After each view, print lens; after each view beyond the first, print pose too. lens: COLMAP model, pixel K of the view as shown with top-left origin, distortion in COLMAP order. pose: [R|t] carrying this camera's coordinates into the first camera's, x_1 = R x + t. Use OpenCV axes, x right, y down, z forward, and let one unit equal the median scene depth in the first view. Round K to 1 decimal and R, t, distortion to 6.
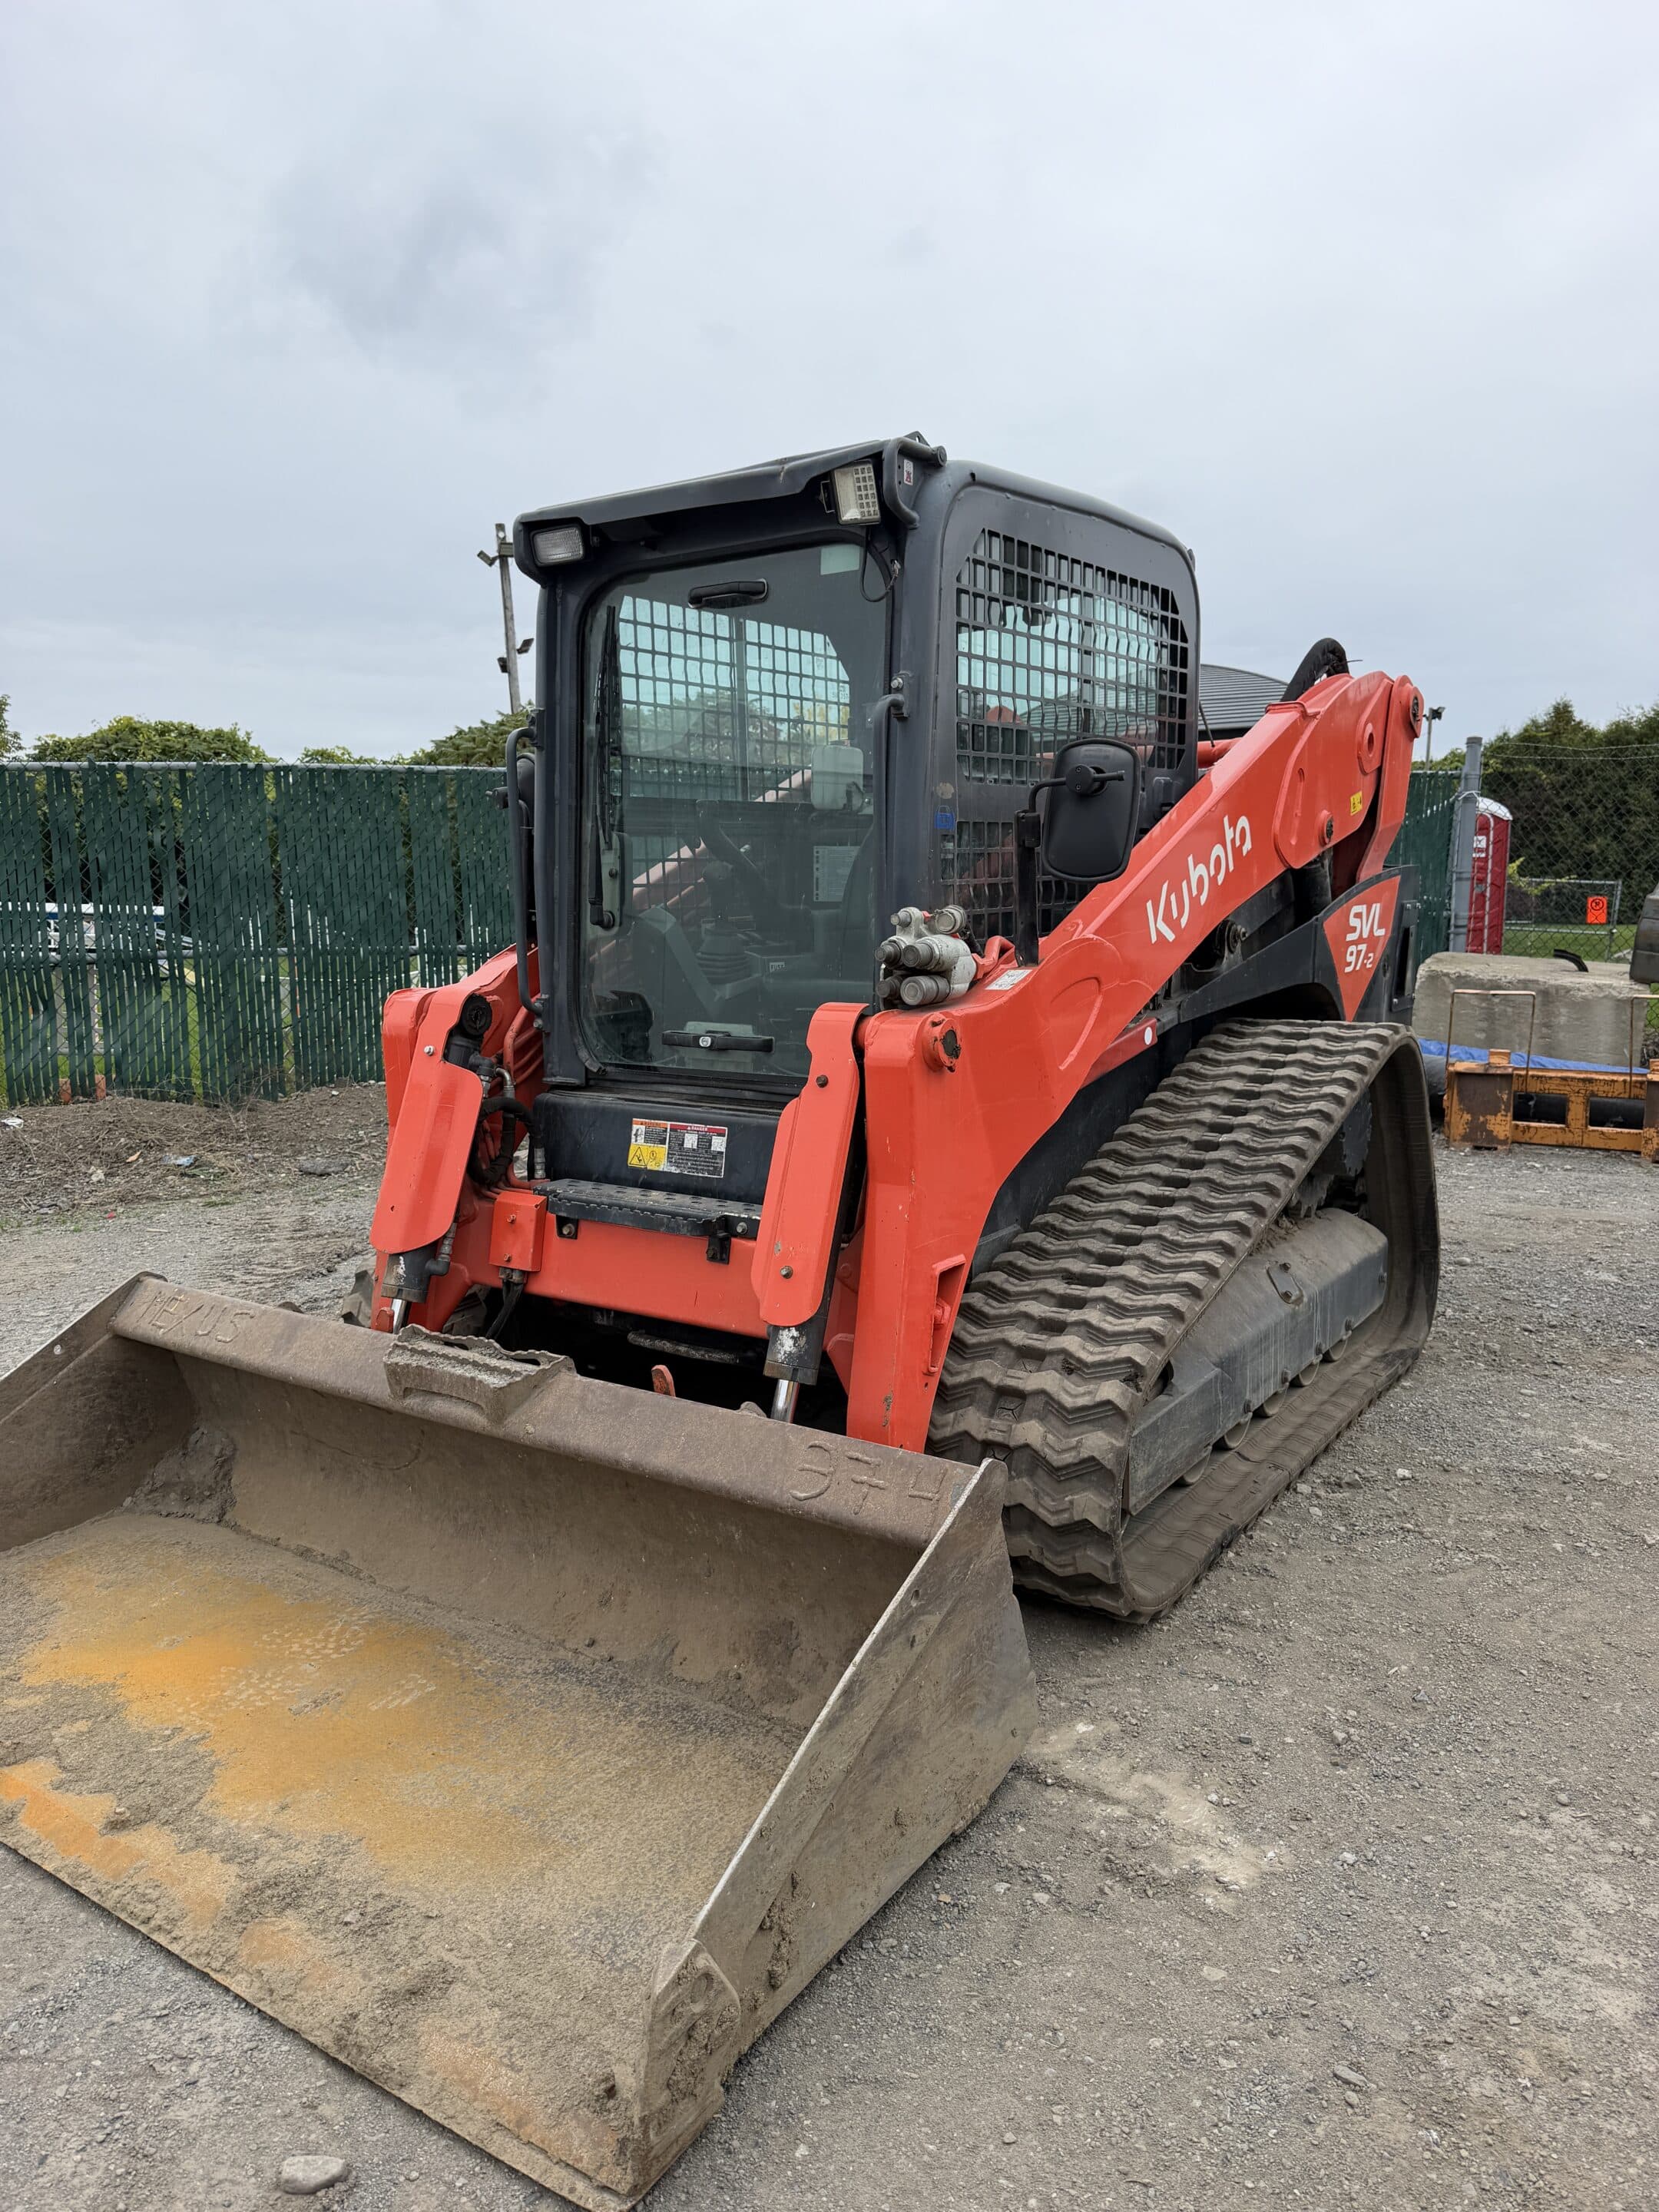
lens RADIAL K [[1605.8, 0, 837.5], [0, 1605.8, 1119.1], [0, 0, 1]] dist [0.037510, -0.034381]
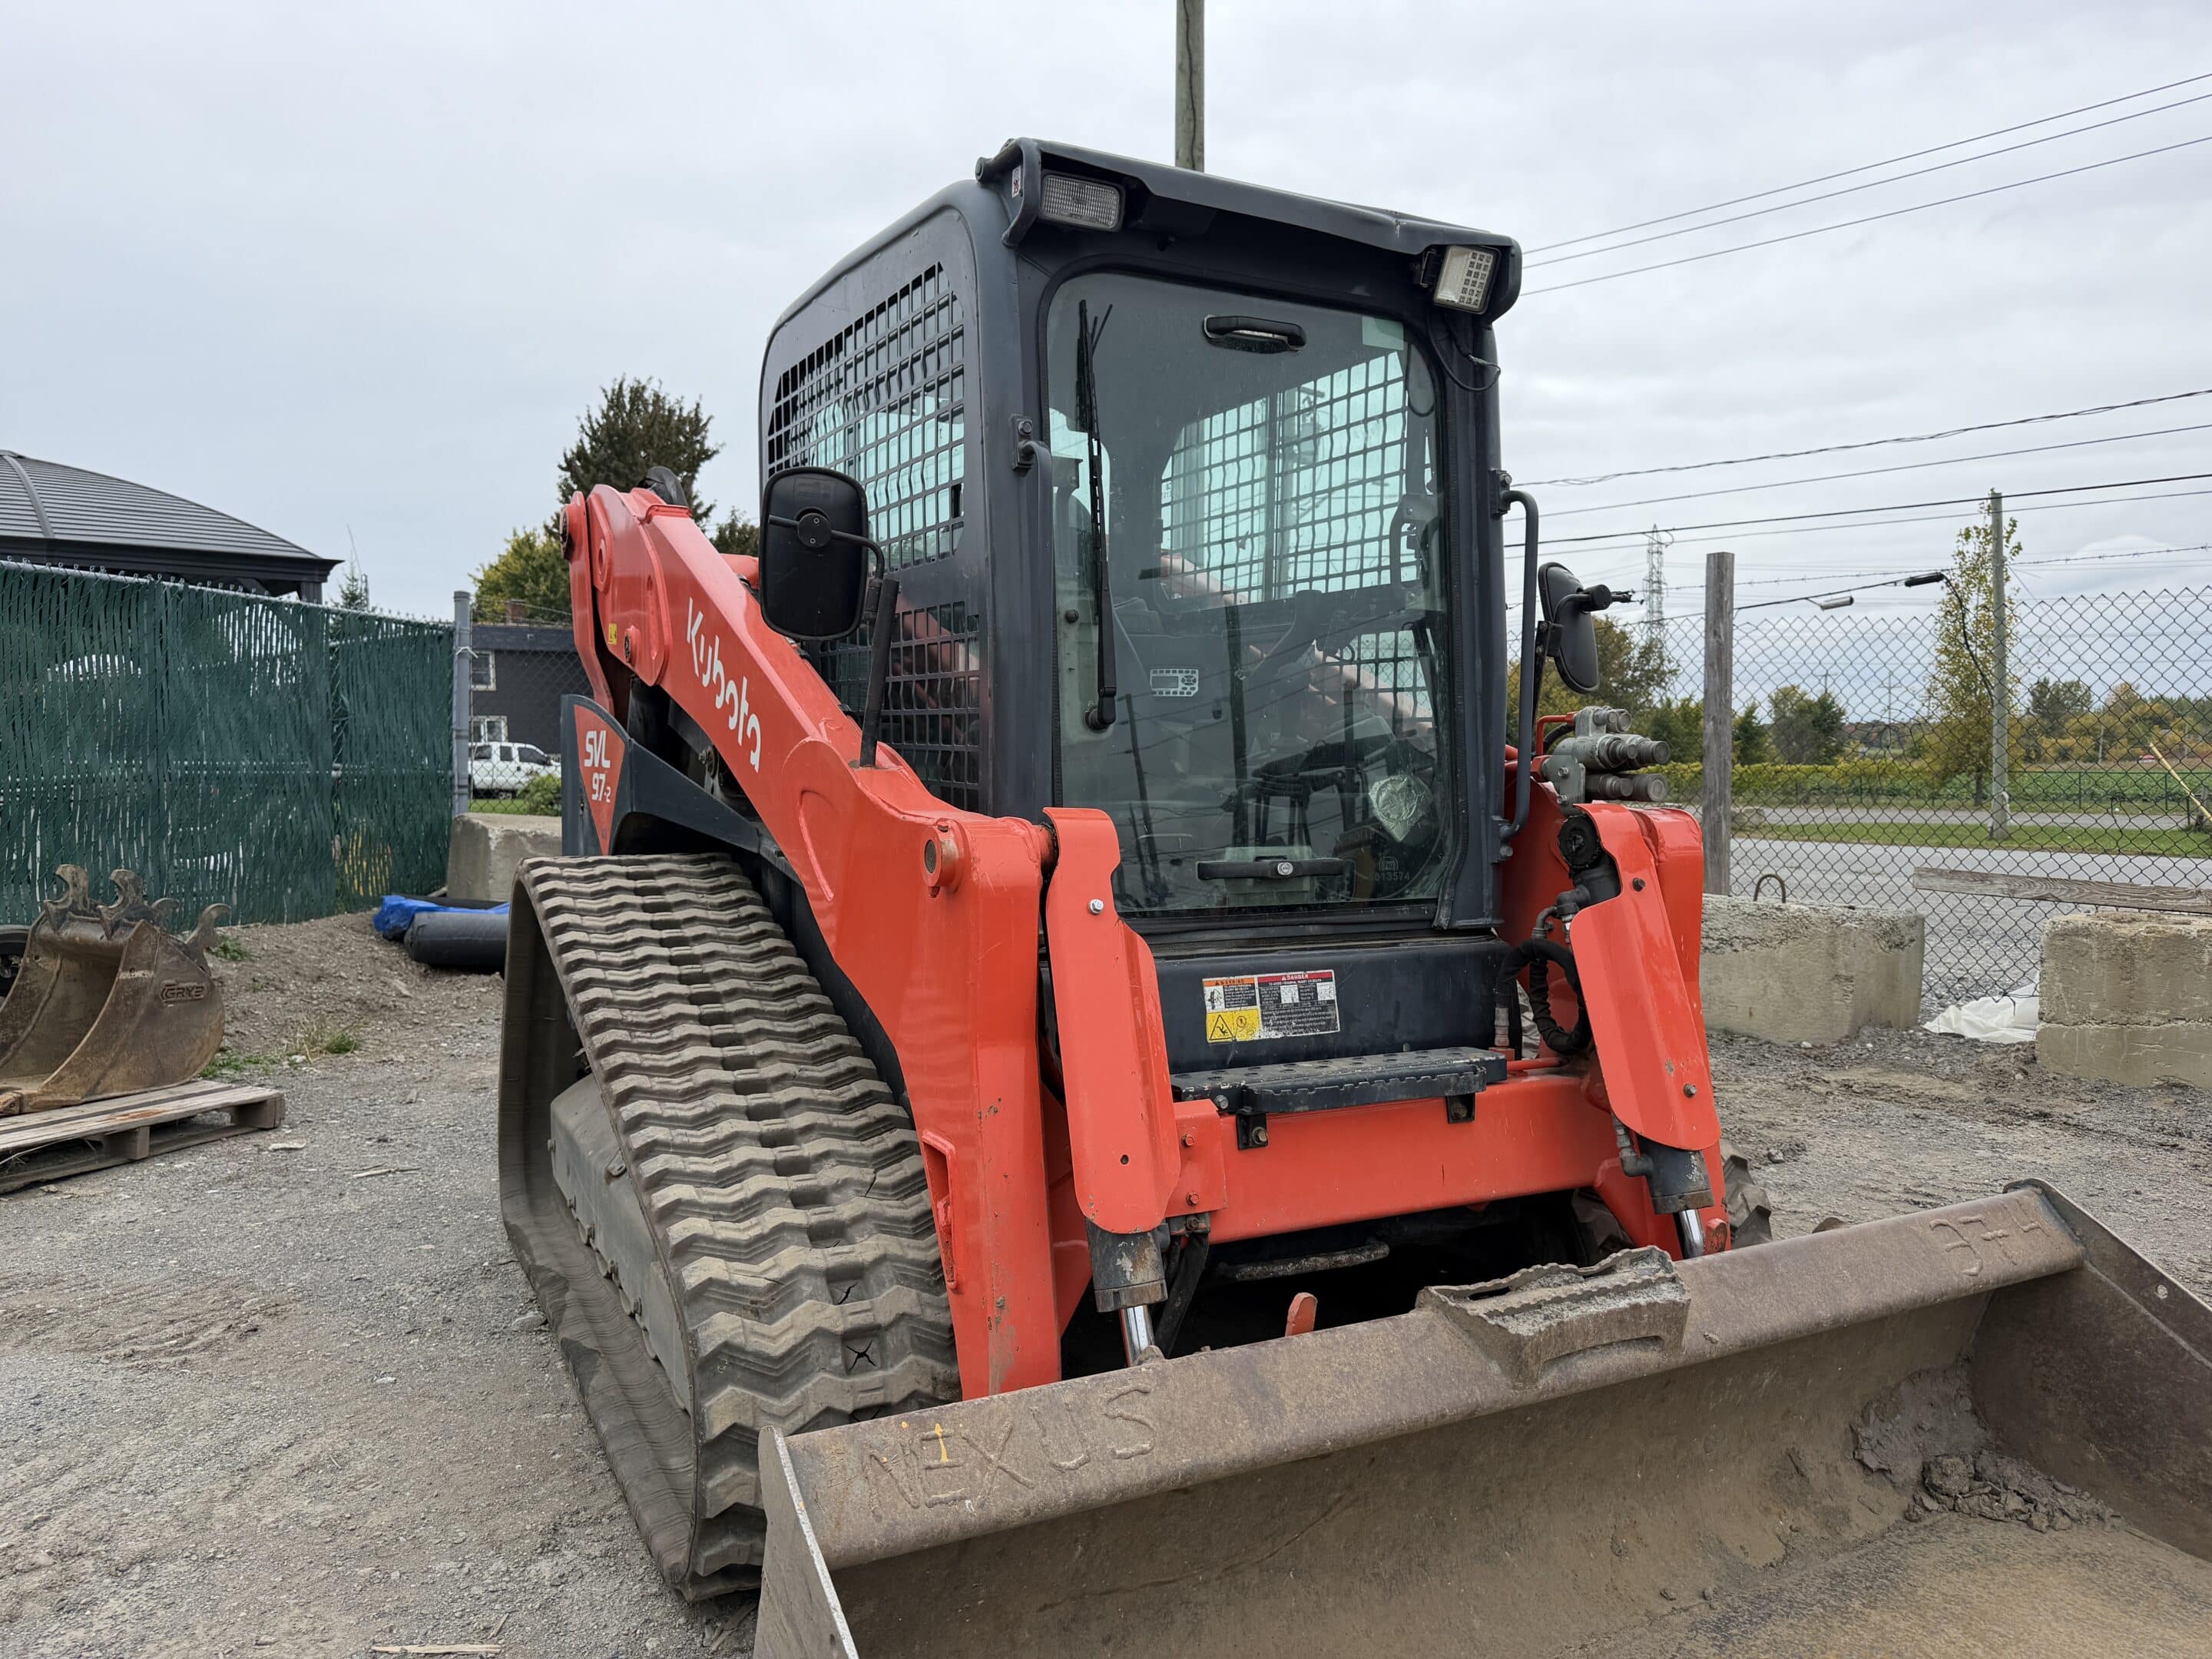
lens RADIAL K [[1605.8, 0, 1111.7], [0, 1605.8, 810.4], [0, 0, 1]] dist [0.037510, -0.034381]
pose [[0.441667, -0.012014, 0.897099, -0.856780], [0.118432, 0.991941, -0.045023, -0.051990], [-0.889328, 0.126130, 0.439530, 0.734953]]
